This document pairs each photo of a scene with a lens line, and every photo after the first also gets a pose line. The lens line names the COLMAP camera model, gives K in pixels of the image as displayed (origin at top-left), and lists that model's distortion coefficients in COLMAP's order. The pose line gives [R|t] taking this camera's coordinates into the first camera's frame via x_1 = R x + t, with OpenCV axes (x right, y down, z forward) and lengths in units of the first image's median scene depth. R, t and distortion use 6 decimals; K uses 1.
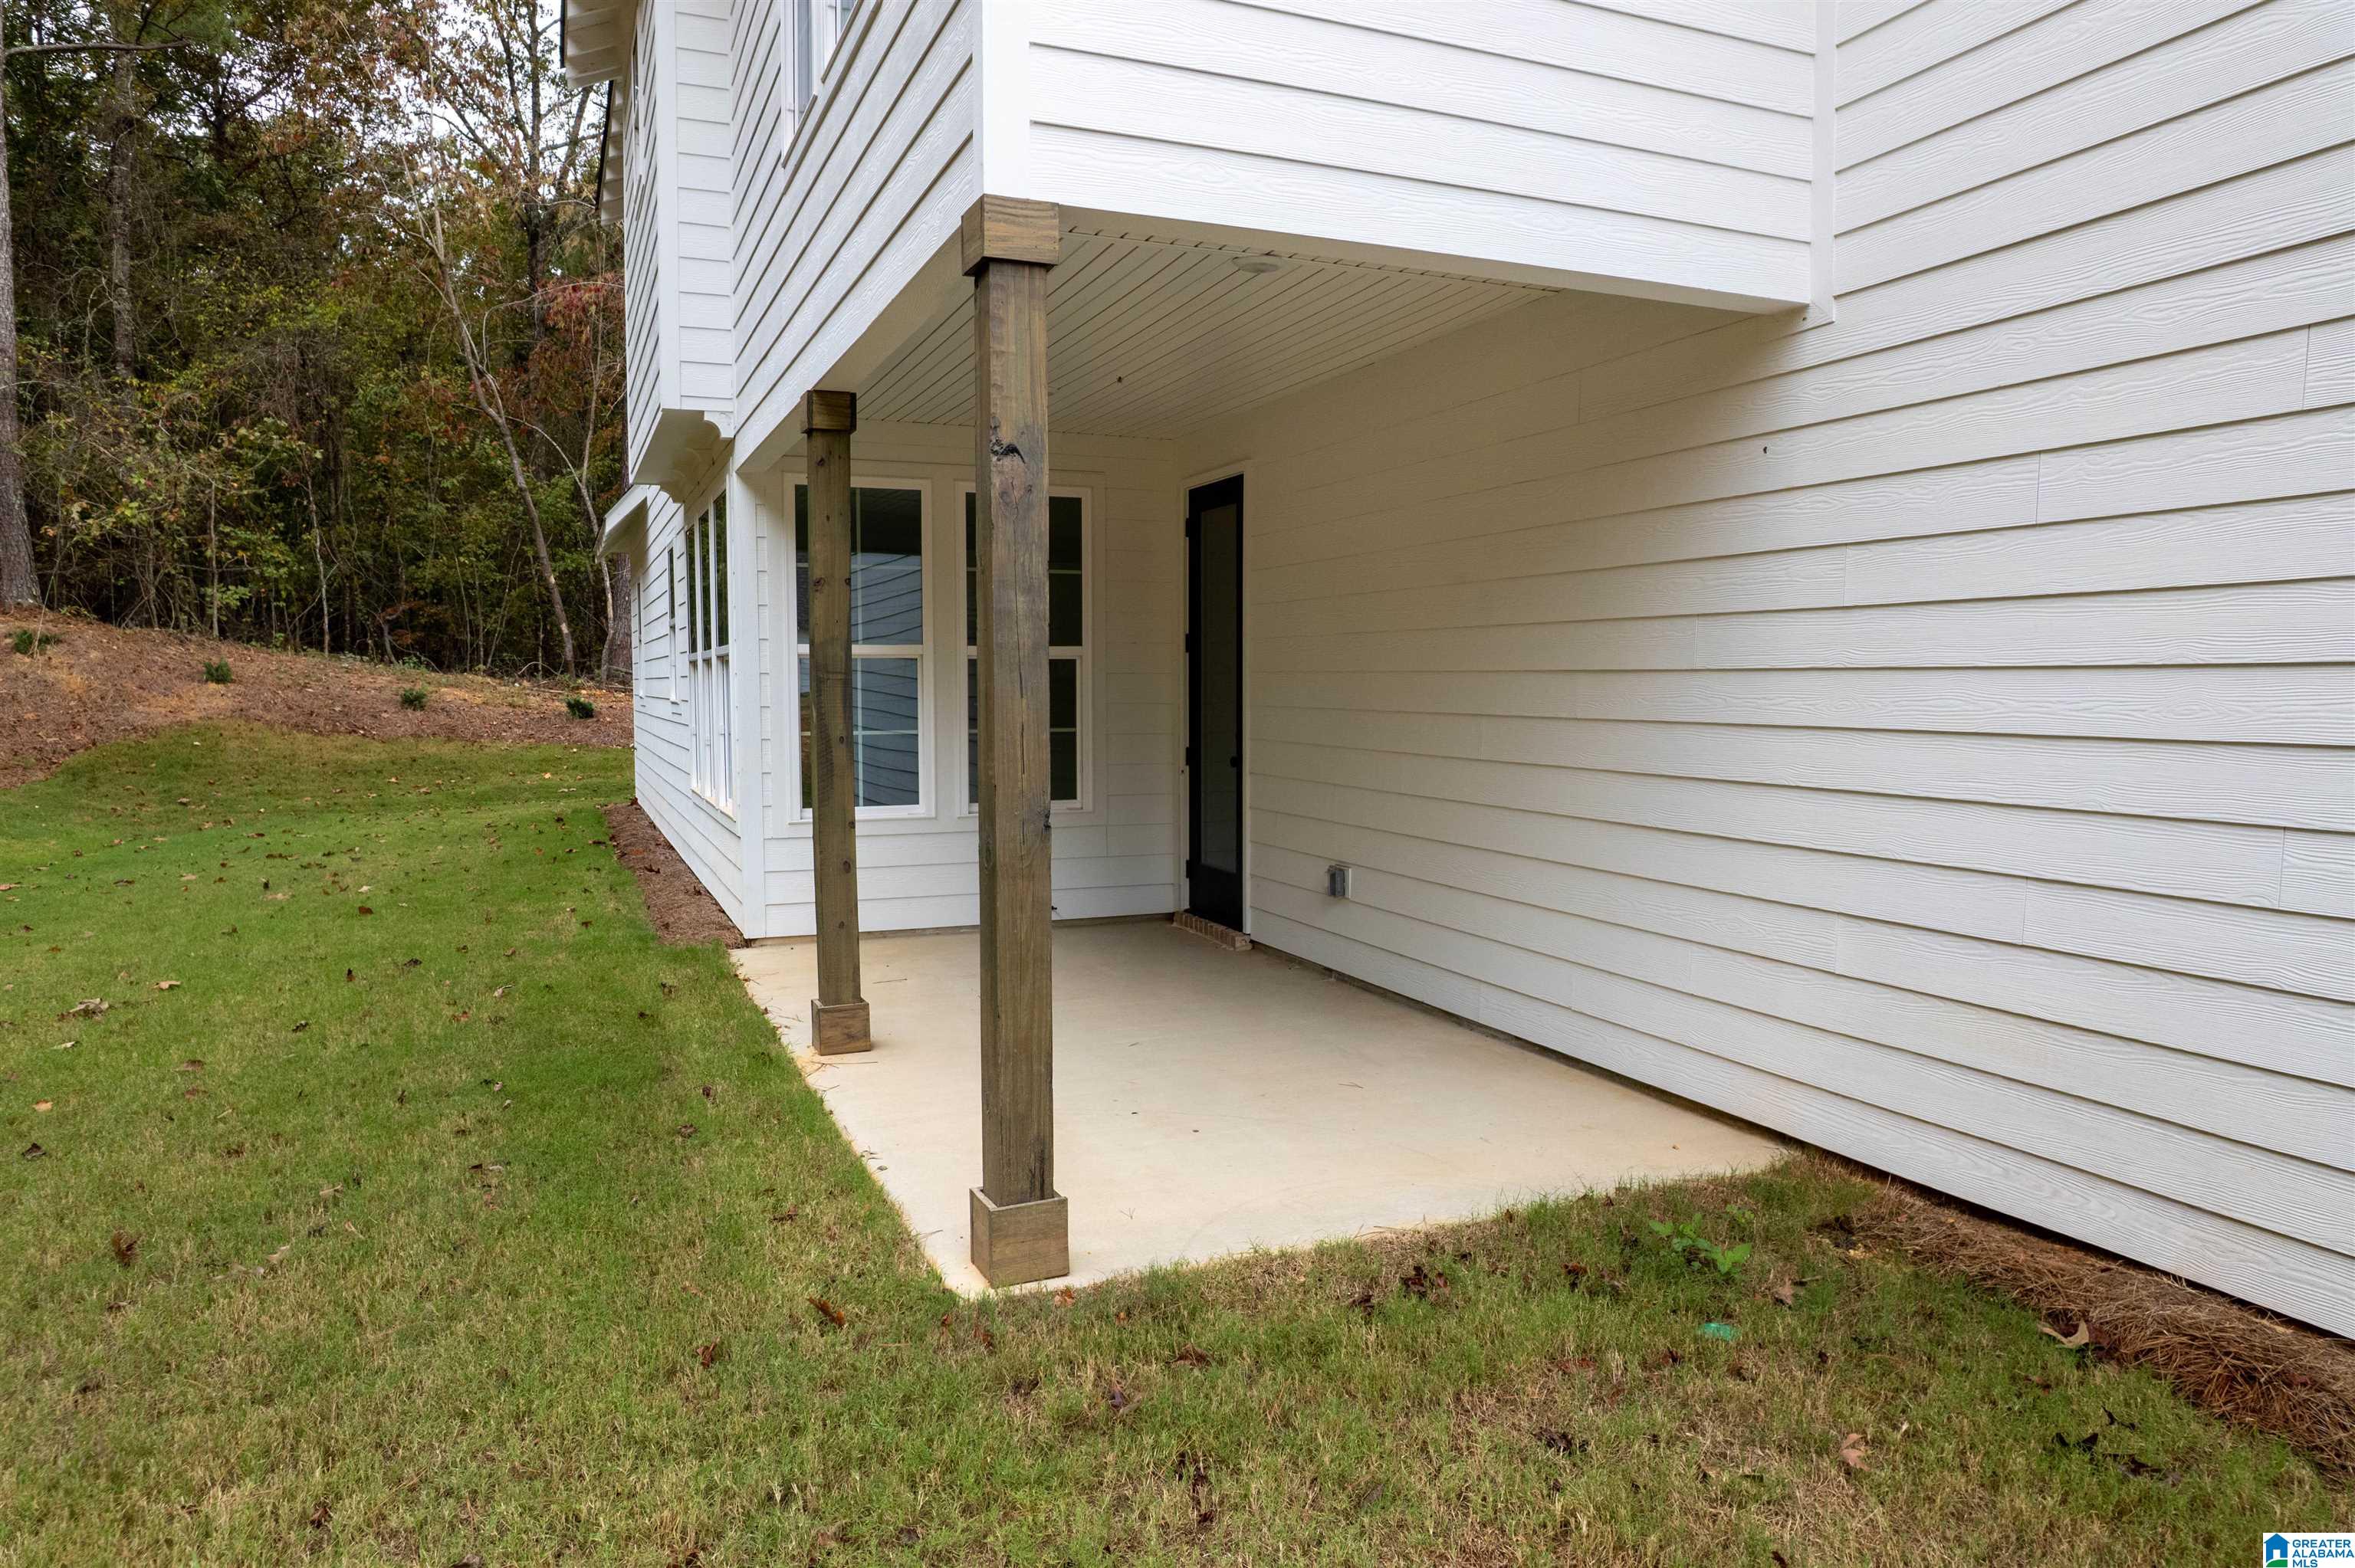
lens RADIAL K [[1496.3, 0, 1184.6], [0, 1496.3, 791.1], [0, 0, 1]] dist [-0.008156, -0.001032]
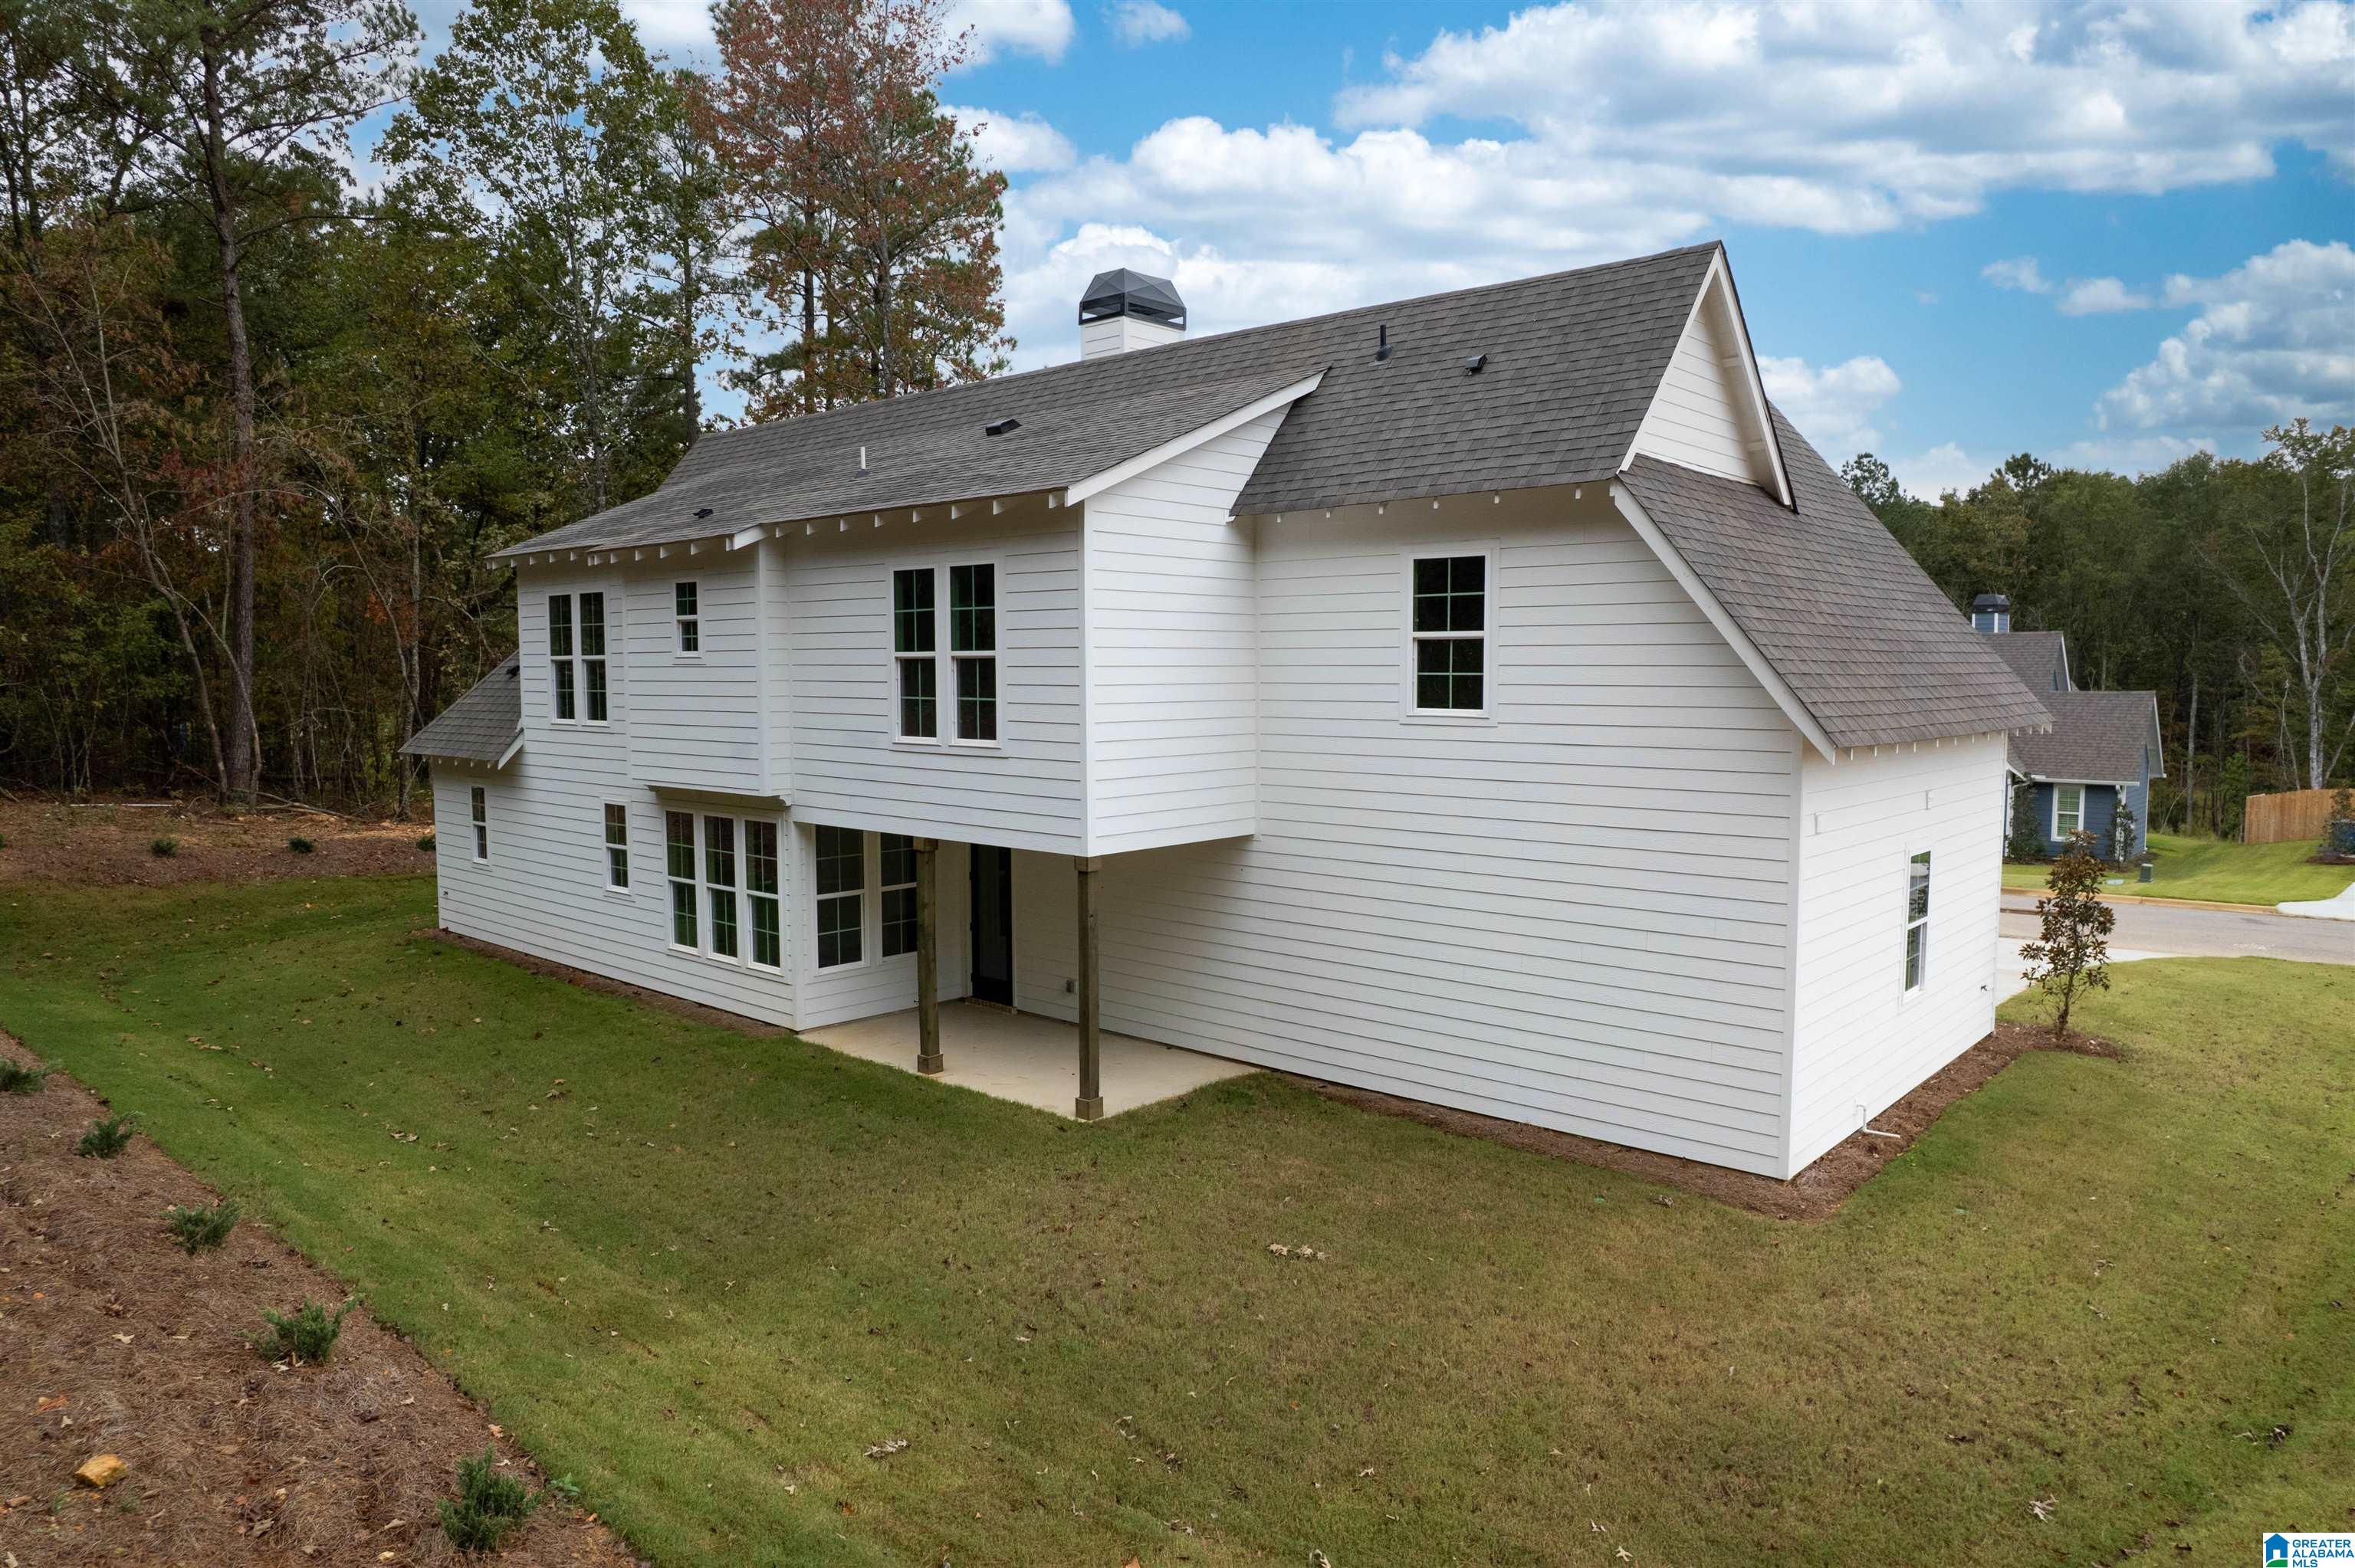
lens RADIAL K [[1496.3, 0, 1184.6], [0, 1496.3, 791.1], [0, 0, 1]] dist [-0.008156, -0.001032]
pose [[0.906925, -0.034492, 0.419877, -1.328241], [0.030107, 0.999401, 0.017069, -0.522739], [-0.420215, -0.002839, 0.907420, -2.350895]]
